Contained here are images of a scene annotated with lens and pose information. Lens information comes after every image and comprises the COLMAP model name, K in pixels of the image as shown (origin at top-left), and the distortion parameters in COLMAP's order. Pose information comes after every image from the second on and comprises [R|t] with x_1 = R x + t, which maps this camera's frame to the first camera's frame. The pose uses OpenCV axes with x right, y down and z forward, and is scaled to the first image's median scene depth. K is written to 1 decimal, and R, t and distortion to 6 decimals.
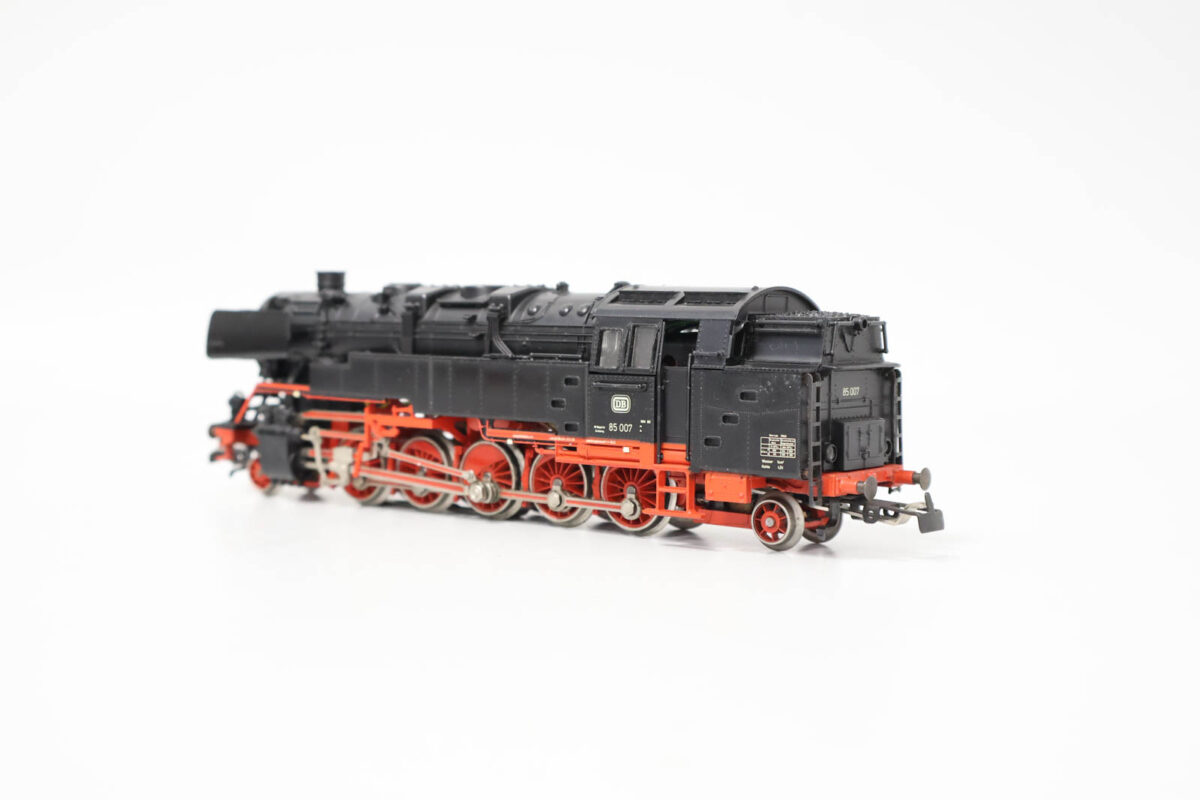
lens RADIAL K [[1839.6, 0, 600.0], [0, 1839.6, 400.0], [0, 0, 1]] dist [-0.002121, 0.000743]
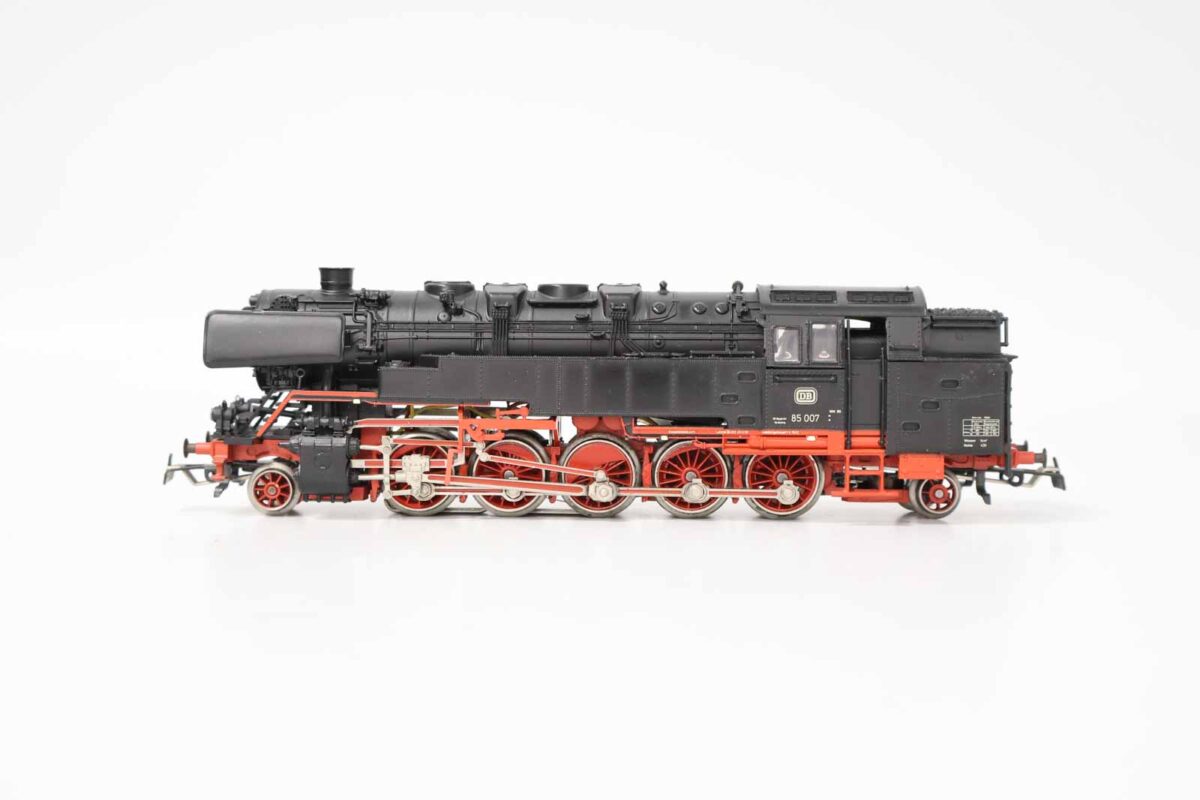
lens RADIAL K [[1839.6, 0, 600.0], [0, 1839.6, 400.0], [0, 0, 1]] dist [-0.002121, 0.000743]
pose [[0.791118, -0.037215, 0.610530, -0.723456], [0.034255, 0.999277, 0.016524, -0.016999], [-0.610704, 0.007841, 0.791820, 0.220405]]
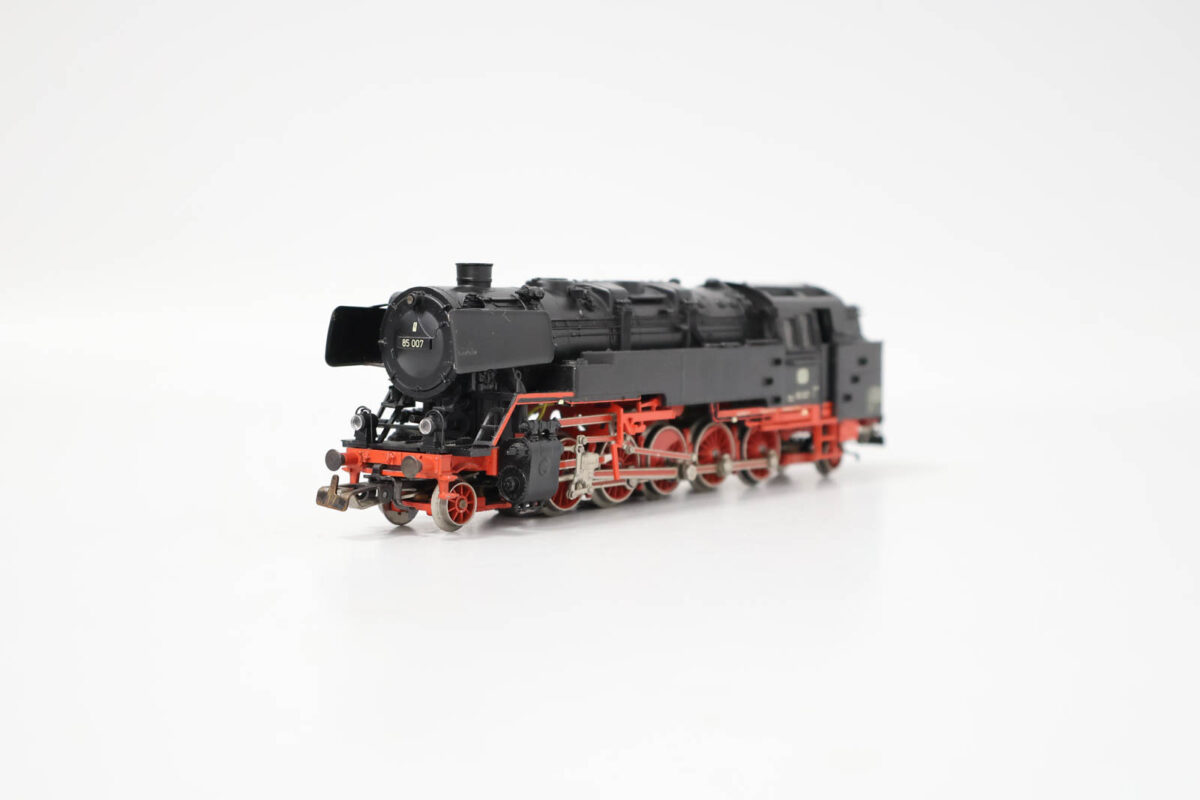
lens RADIAL K [[1839.6, 0, 600.0], [0, 1839.6, 400.0], [0, 0, 1]] dist [-0.002121, 0.000743]
pose [[-0.032181, -0.065266, 0.997349, -1.214638], [0.055389, 0.996216, 0.066979, -0.072222], [-0.997946, 0.057397, -0.028444, 1.152098]]
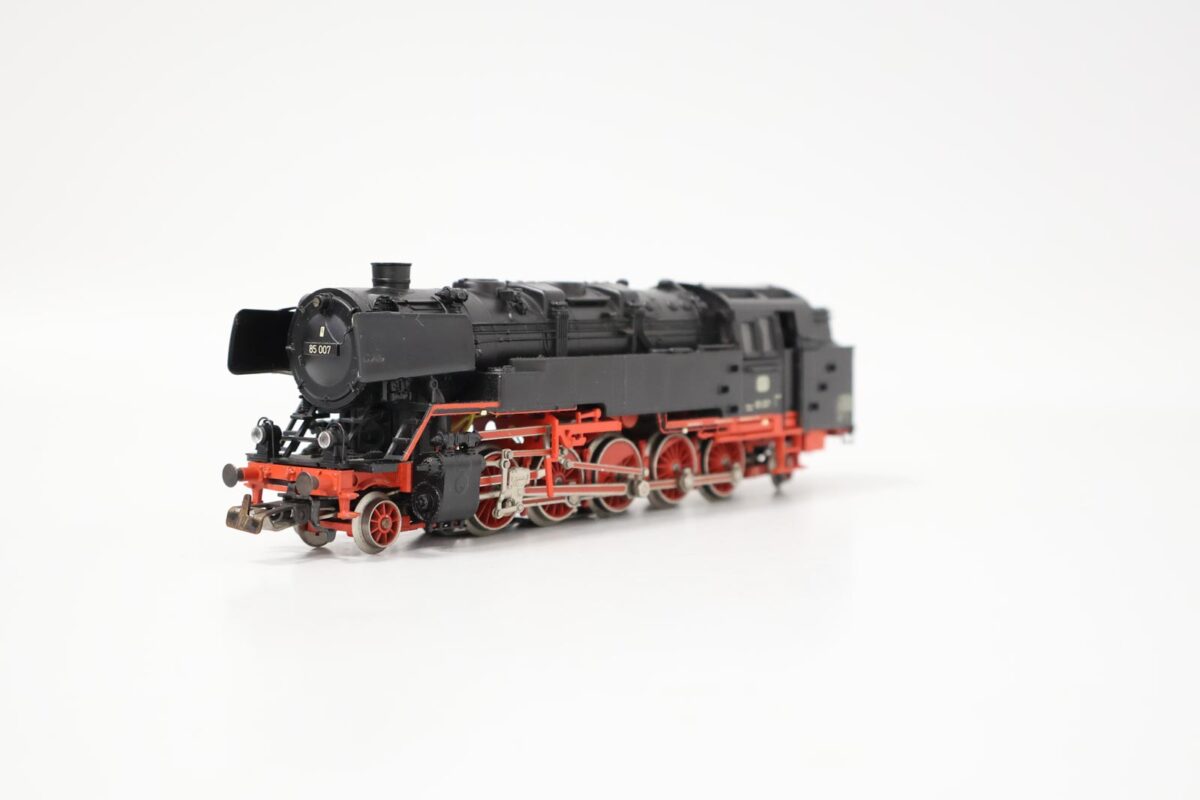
lens RADIAL K [[1839.6, 0, 600.0], [0, 1839.6, 400.0], [0, 0, 1]] dist [-0.002121, 0.000743]
pose [[-0.011922, -0.062931, 0.997947, -1.136087], [0.057391, 0.996329, 0.063514, -0.066876], [-0.998281, 0.058030, -0.008267, 1.092301]]
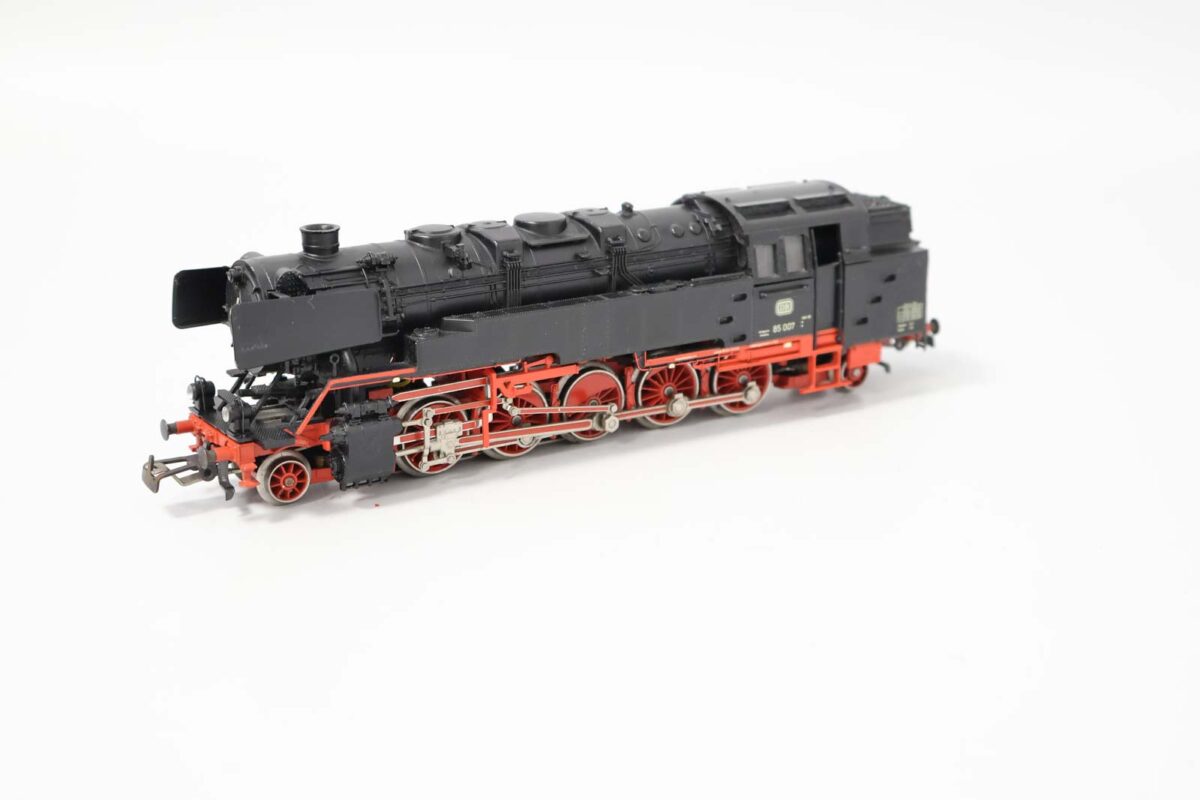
lens RADIAL K [[1839.6, 0, 600.0], [0, 1839.6, 400.0], [0, 0, 1]] dist [-0.002121, 0.000743]
pose [[0.335832, -0.285621, 0.897573, -1.042162], [0.063018, 0.957595, 0.281142, -0.264322], [-0.939812, -0.037853, 0.339590, 0.705139]]
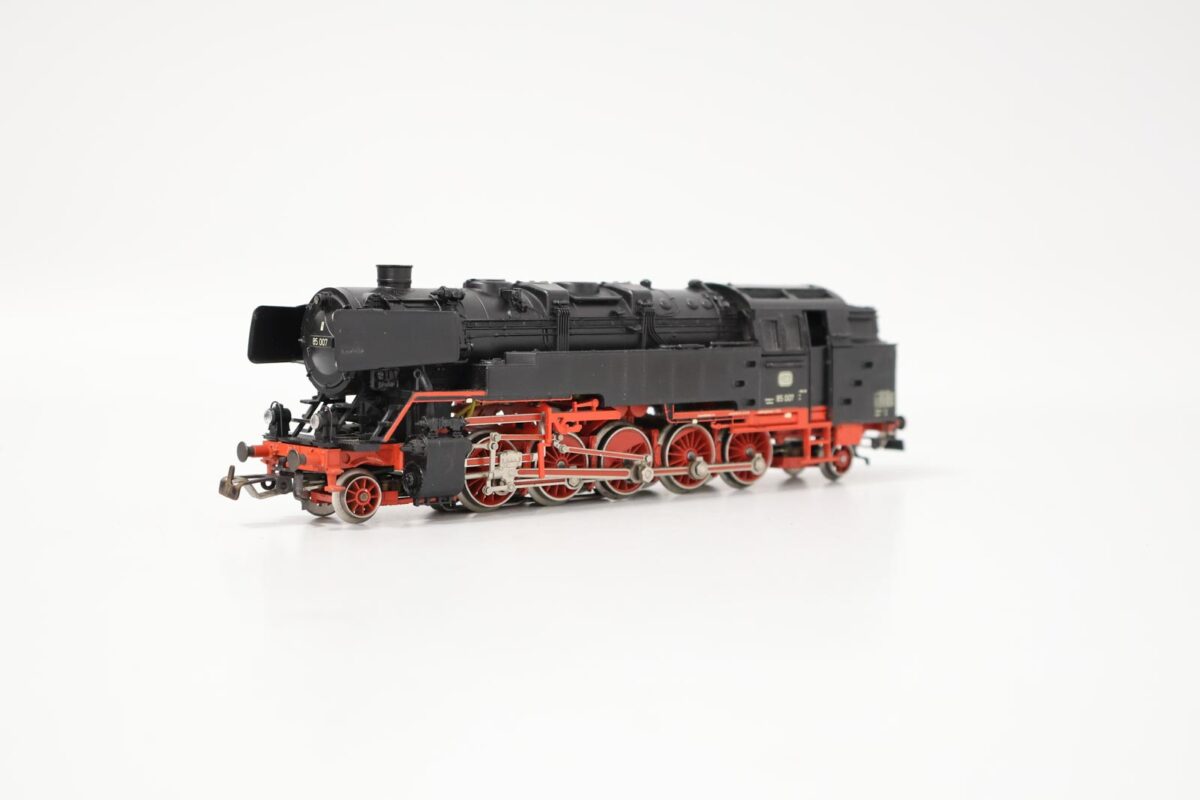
lens RADIAL K [[1839.6, 0, 600.0], [0, 1839.6, 400.0], [0, 0, 1]] dist [-0.002121, 0.000743]
pose [[0.182537, -0.064206, 0.981100, -1.208145], [0.052782, 0.997066, 0.055430, -0.058151], [-0.981781, 0.041666, 0.185390, 0.875775]]
